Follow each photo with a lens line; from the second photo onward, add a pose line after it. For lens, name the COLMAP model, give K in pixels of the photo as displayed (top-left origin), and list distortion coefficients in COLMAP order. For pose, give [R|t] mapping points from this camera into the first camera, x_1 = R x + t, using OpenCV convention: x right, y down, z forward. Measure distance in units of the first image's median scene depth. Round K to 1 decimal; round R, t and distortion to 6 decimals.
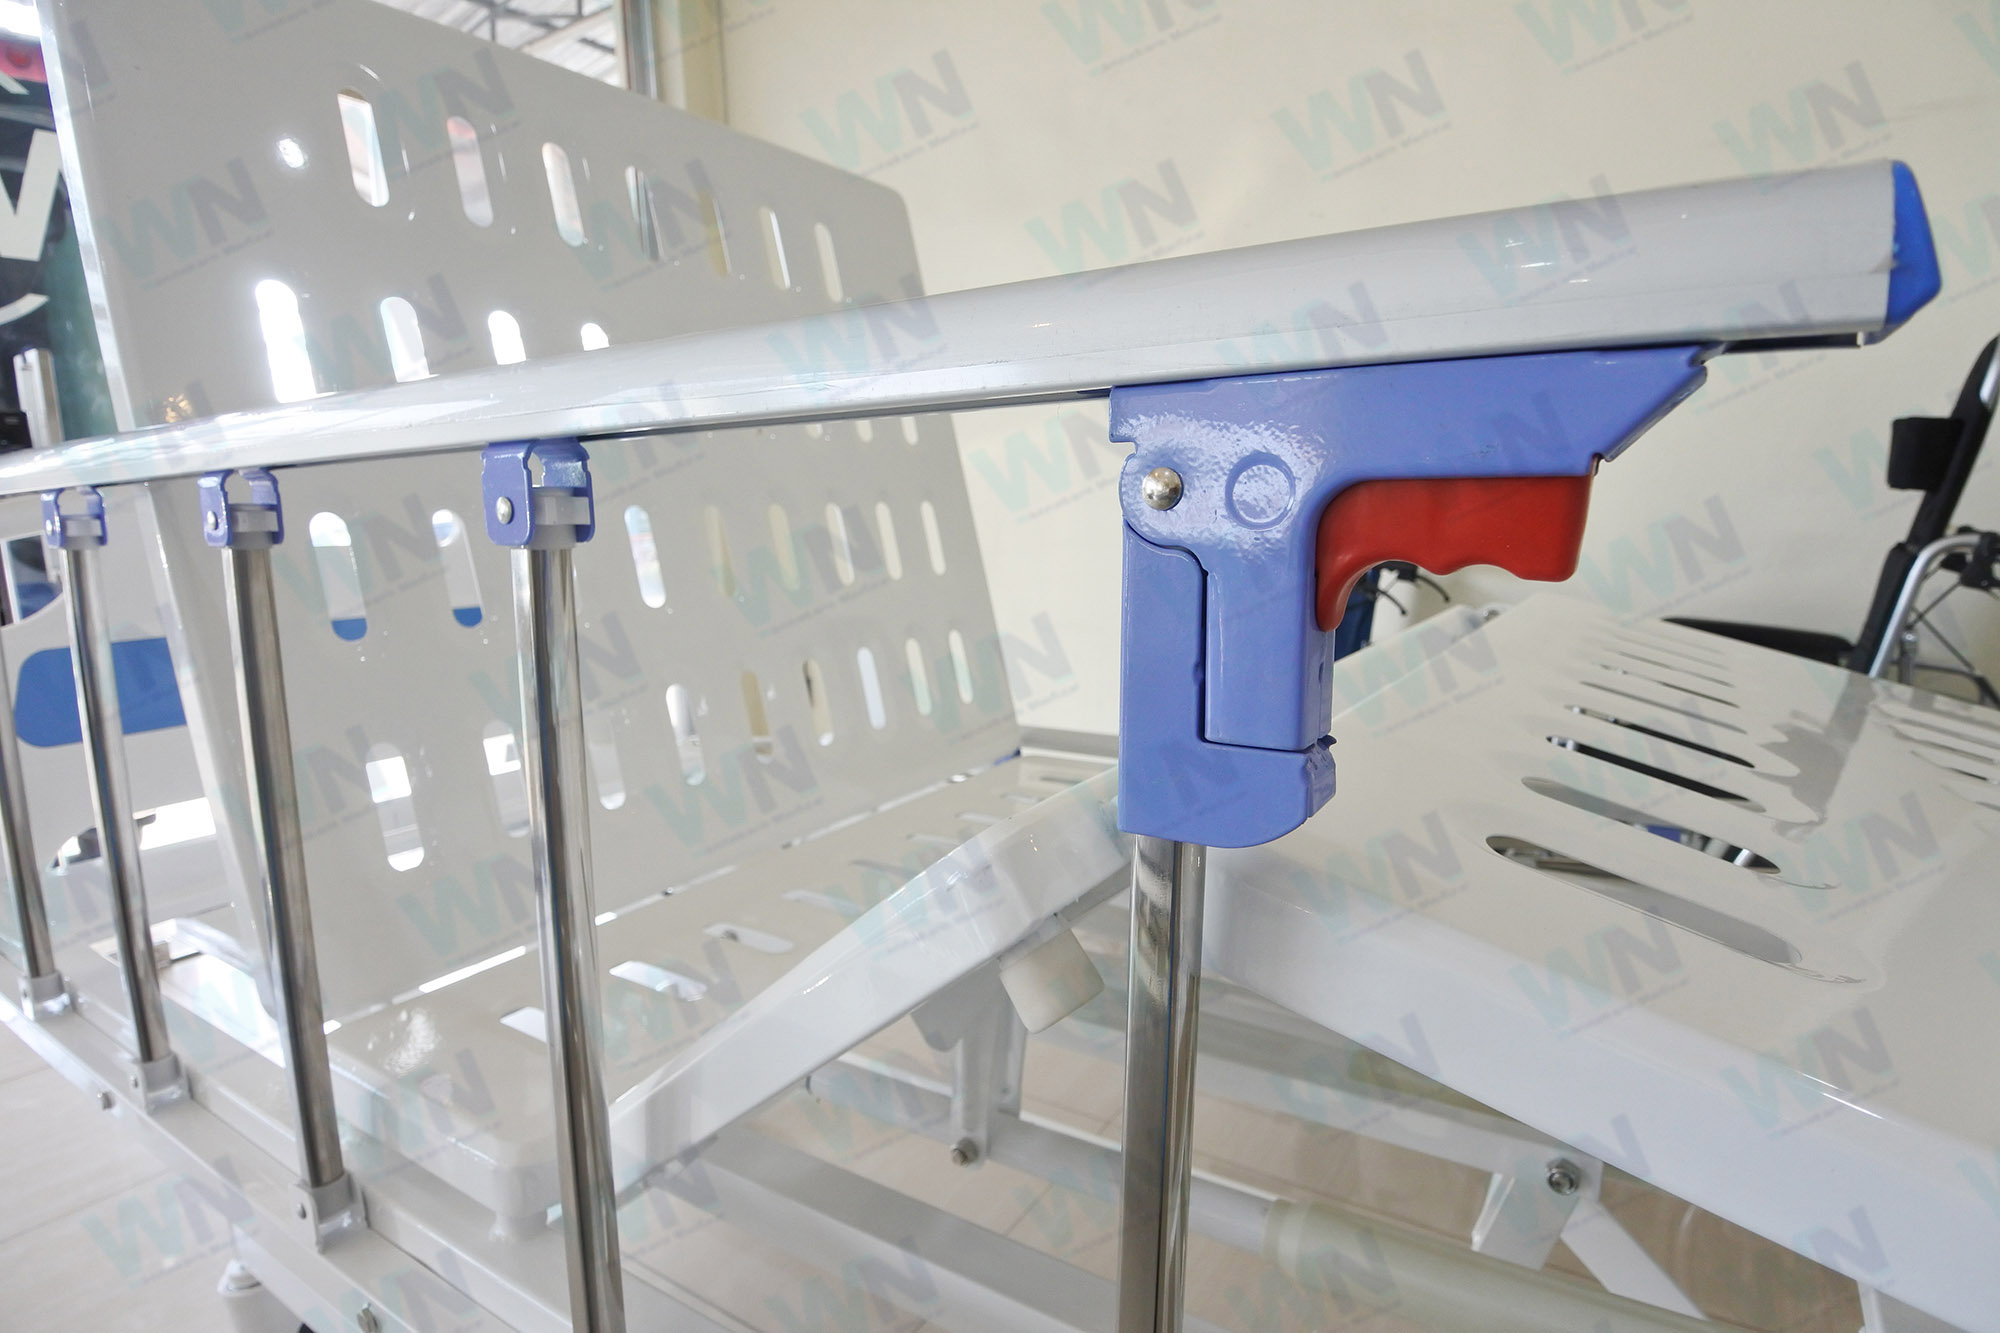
lens RADIAL K [[1026.0, 0, 1000.0], [0, 1026.0, 666.5], [0, 0, 1]] dist [-0.053296, -0.000707]
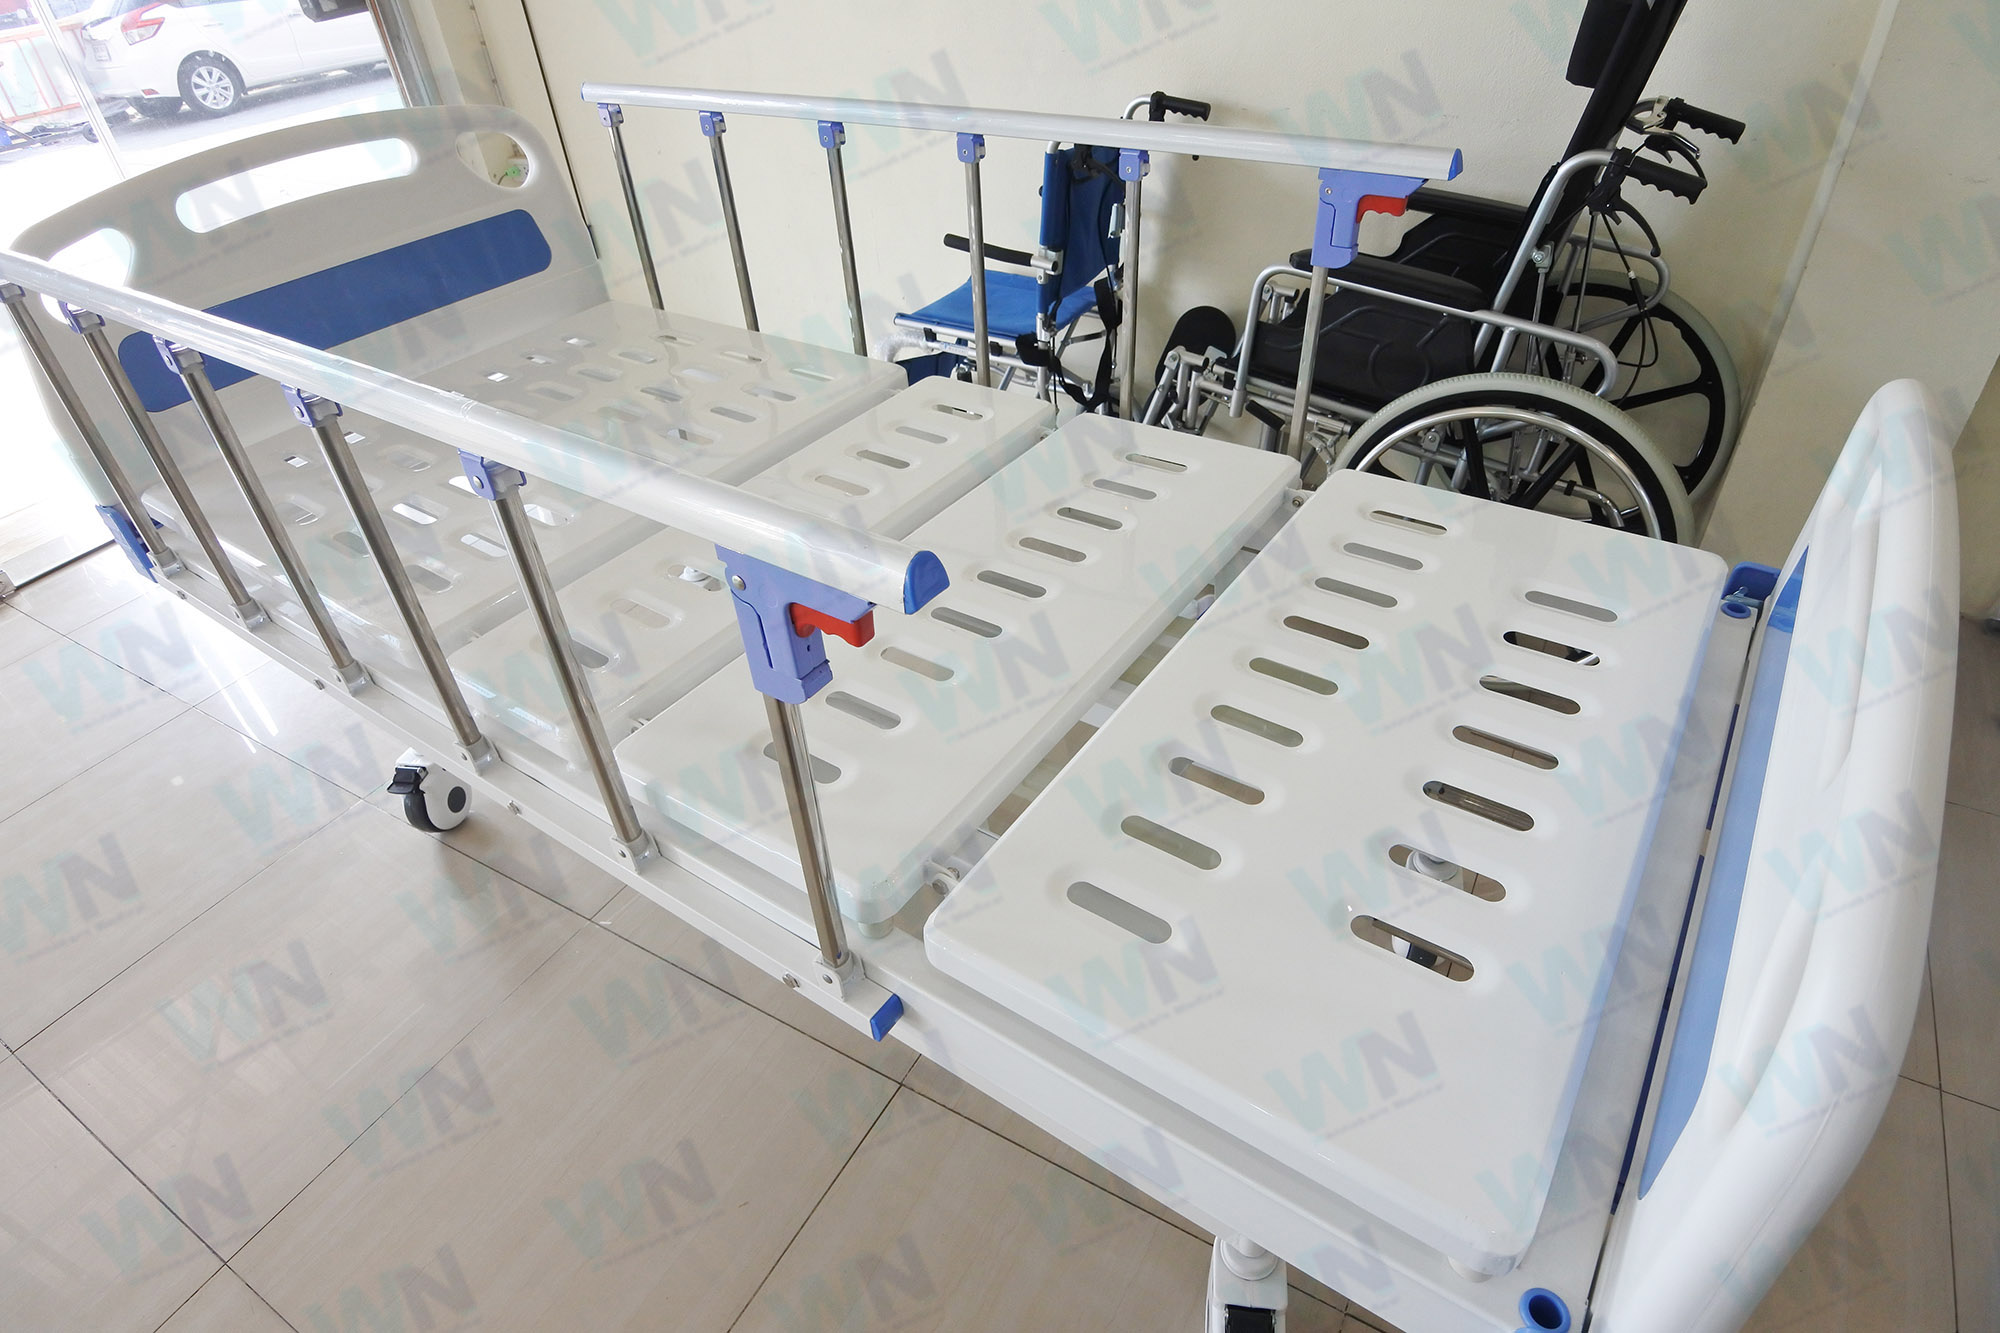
lens RADIAL K [[1026.0, 0, 1000.0], [0, 1026.0, 666.5], [0, 0, 1]] dist [-0.053296, -0.000707]
pose [[0.998694, -0.003091, -0.051006, 0.344598], [0.027966, 0.868469, 0.494954, -0.450672], [0.042768, -0.495734, 0.867421, -0.453798]]
